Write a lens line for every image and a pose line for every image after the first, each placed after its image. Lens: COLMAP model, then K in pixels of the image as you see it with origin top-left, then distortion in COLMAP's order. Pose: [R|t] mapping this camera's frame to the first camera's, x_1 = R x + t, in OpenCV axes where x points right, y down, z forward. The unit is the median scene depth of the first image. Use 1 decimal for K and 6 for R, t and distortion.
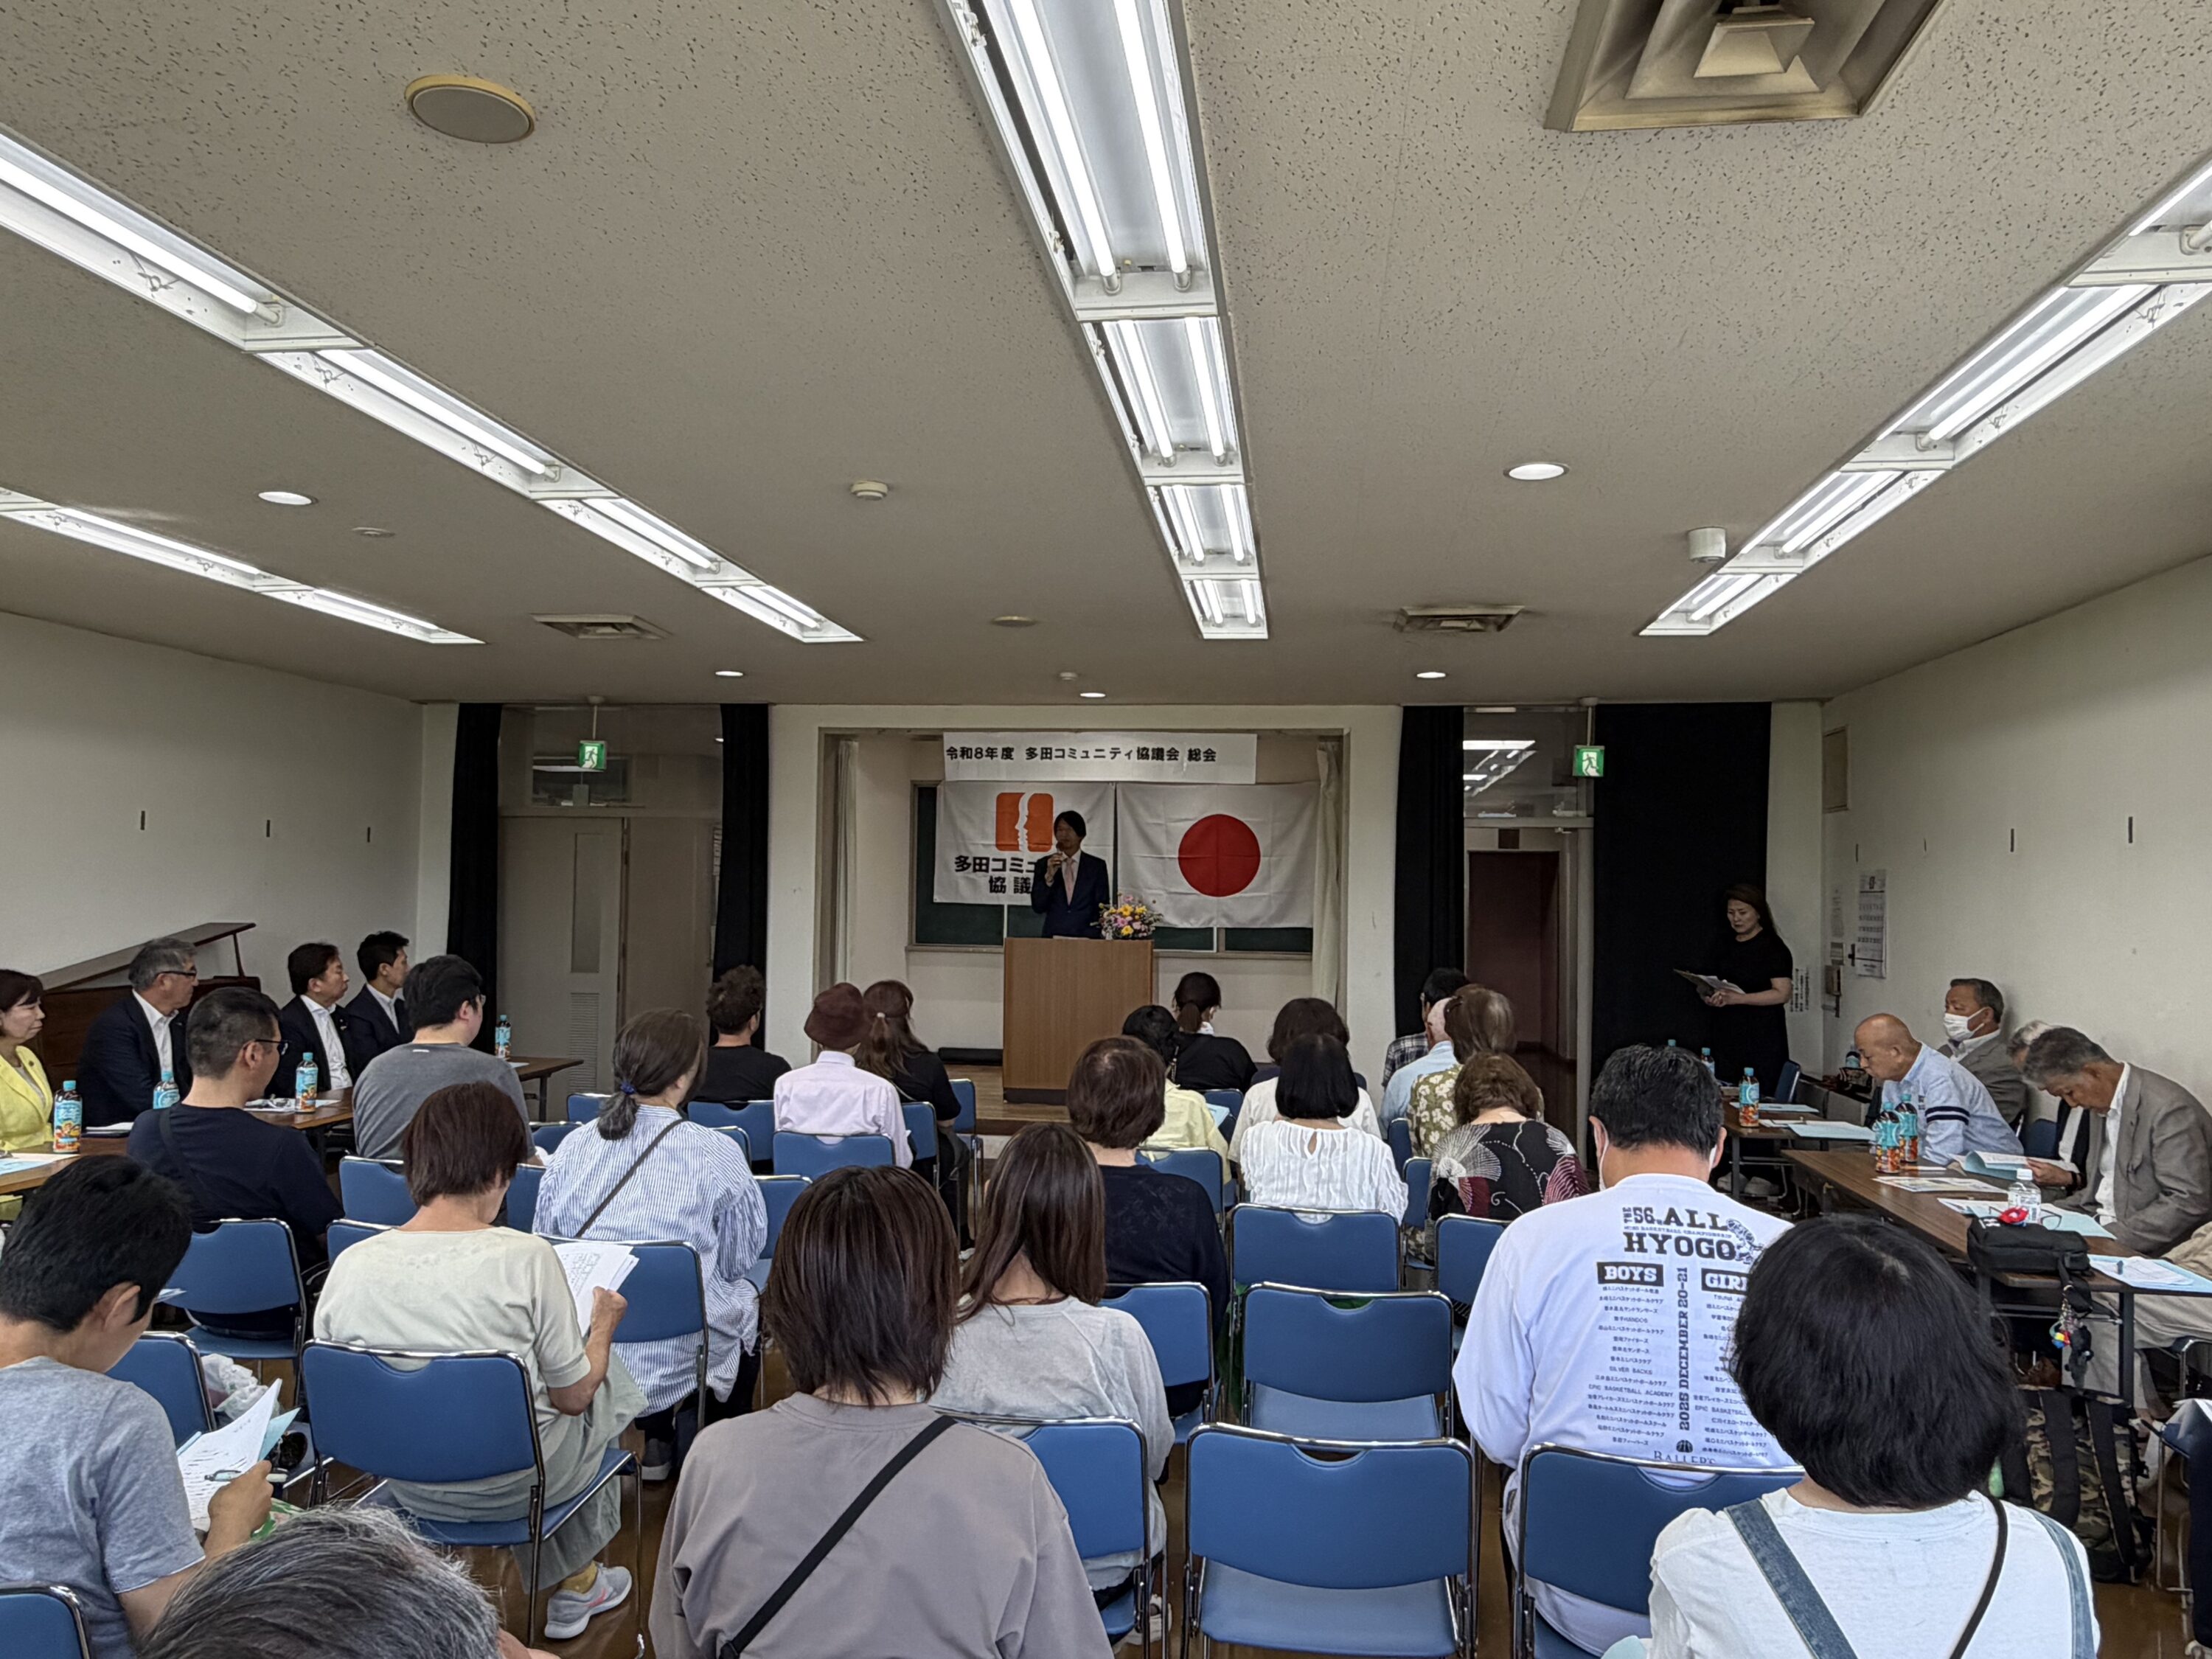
lens RADIAL K [[1619.6, 0, 1087.3], [0, 1619.6, 835.9], [0, 0, 1]] dist [-0.000759, -0.007382]
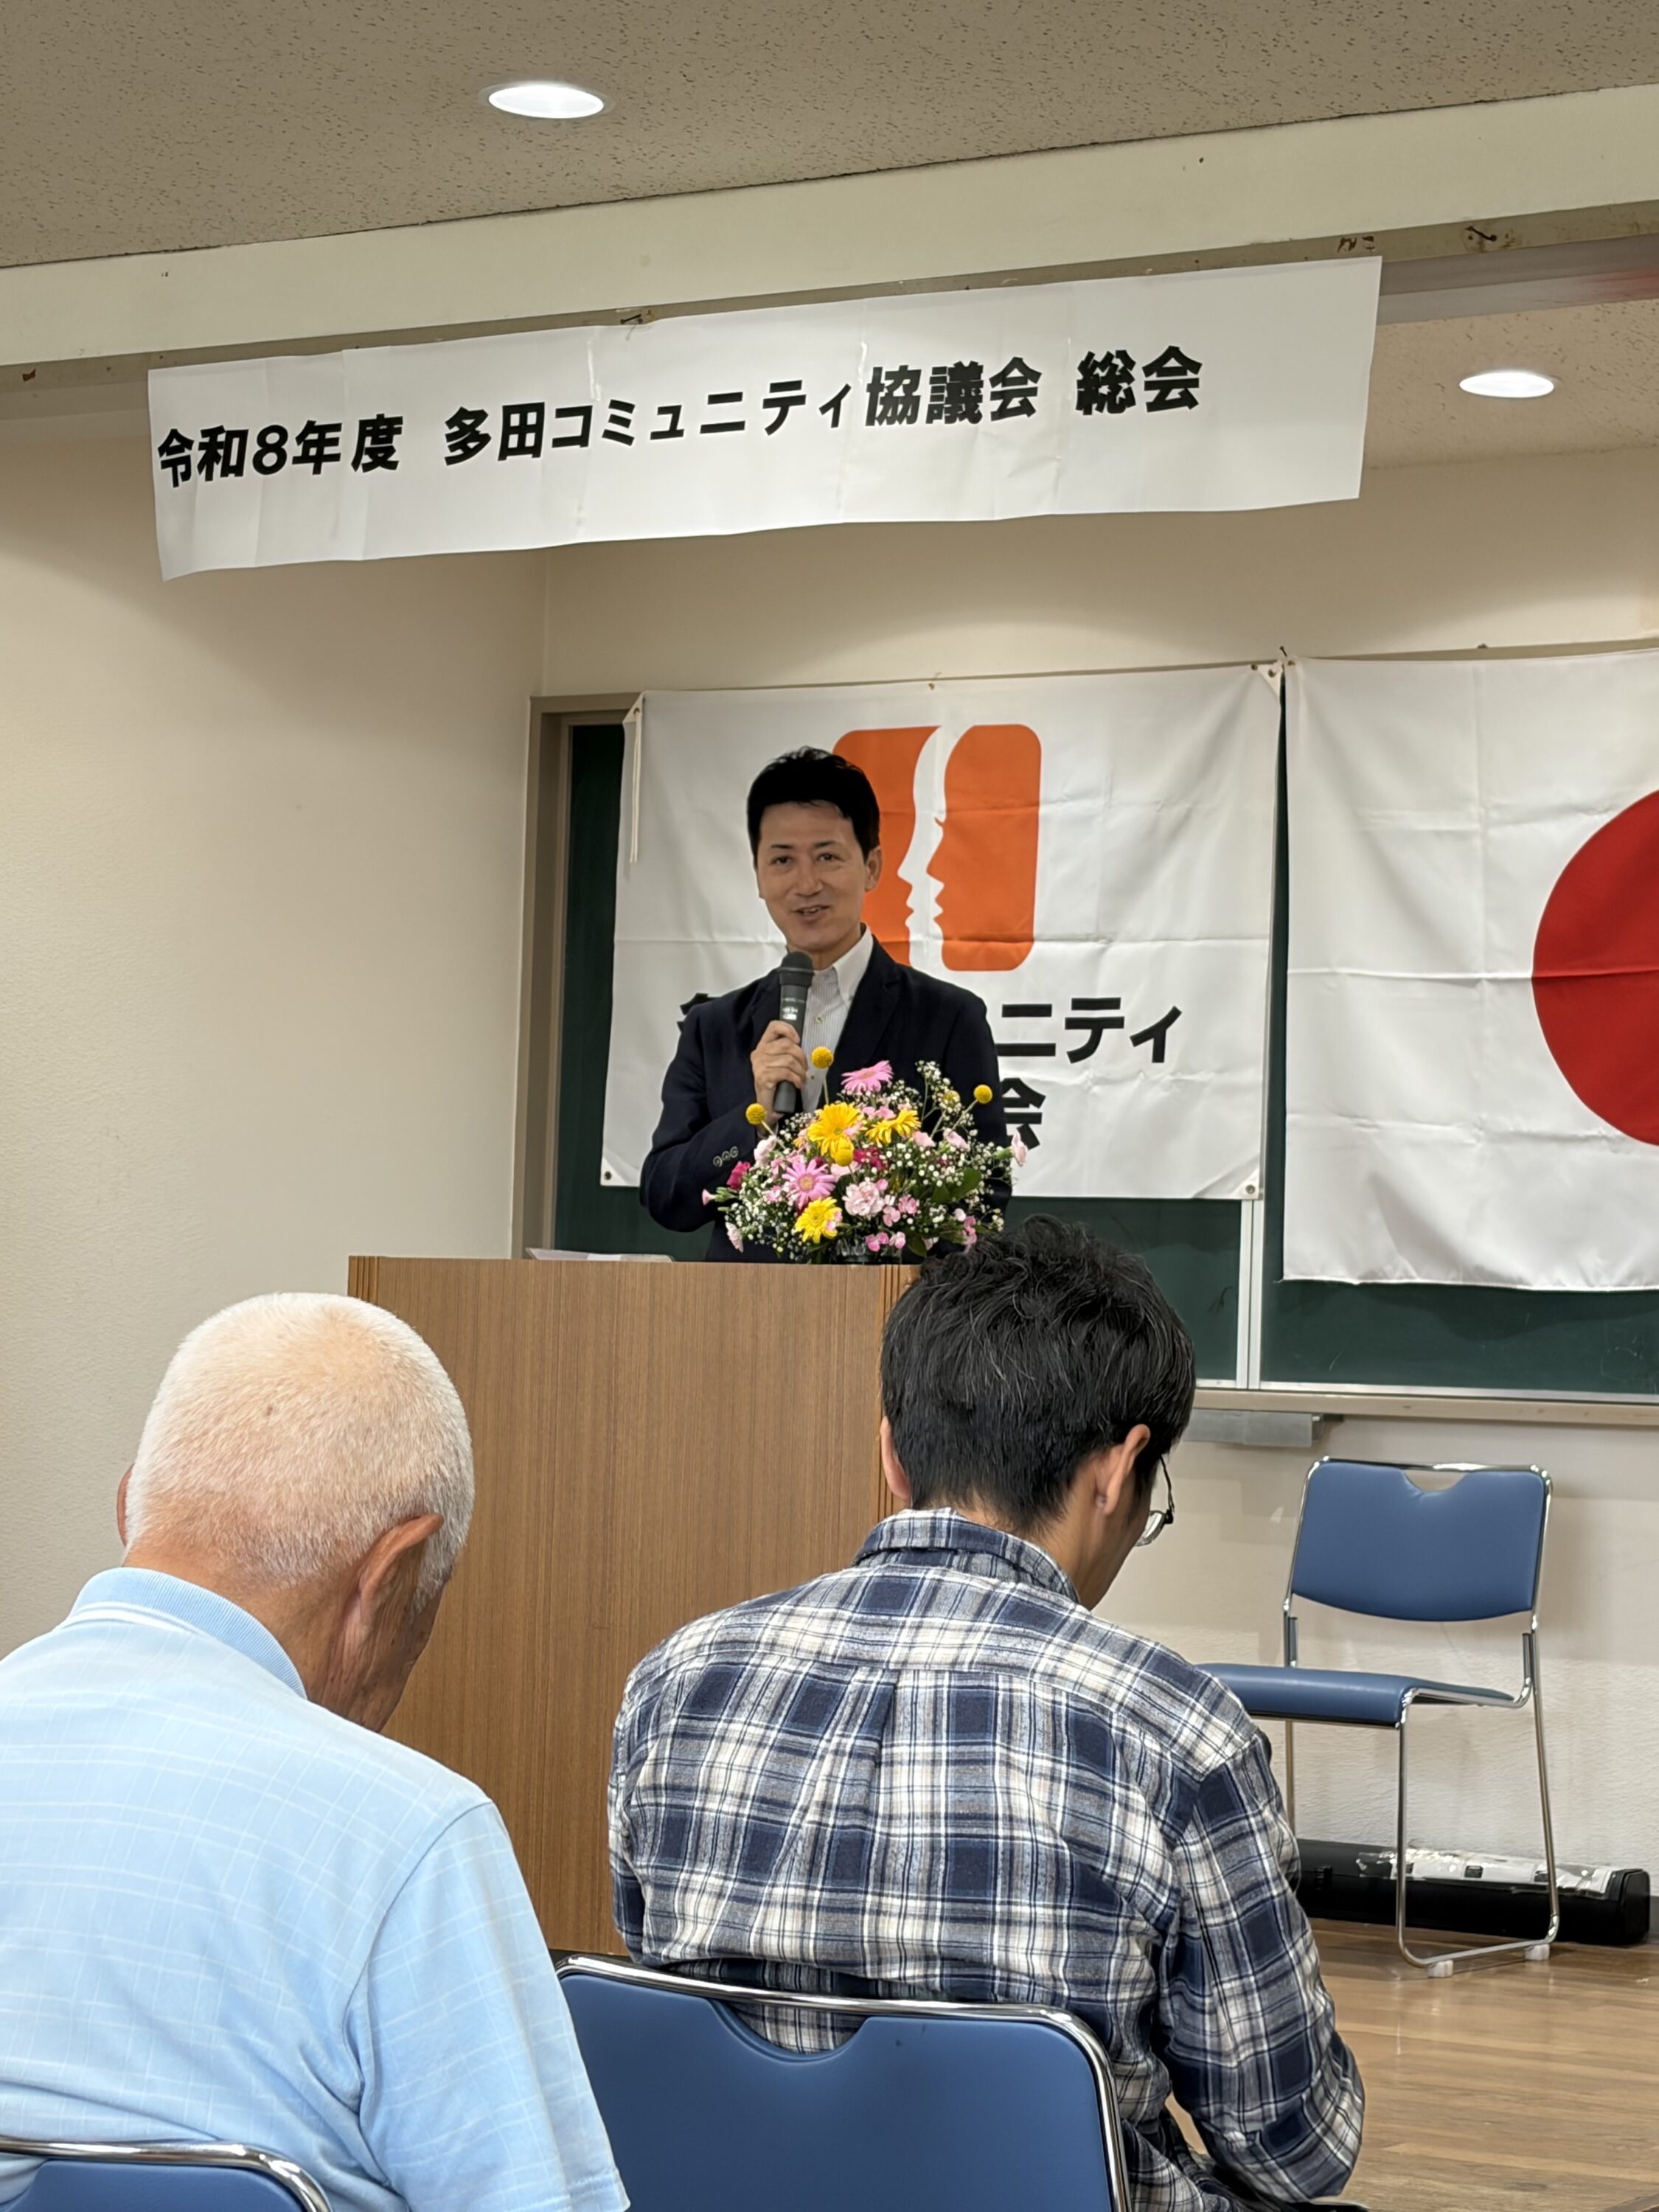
lens RADIAL K [[4949.0, 0, 829.8], [0, 4949.0, 1111.4], [0, 0, 1]] dist [0.219637, 0.000000]
pose [[0.917766, -0.007026, -0.397059, 0.284614], [-0.005933, 0.999489, -0.031400, 0.063906], [0.397076, 0.031174, 0.917256, 0.391299]]
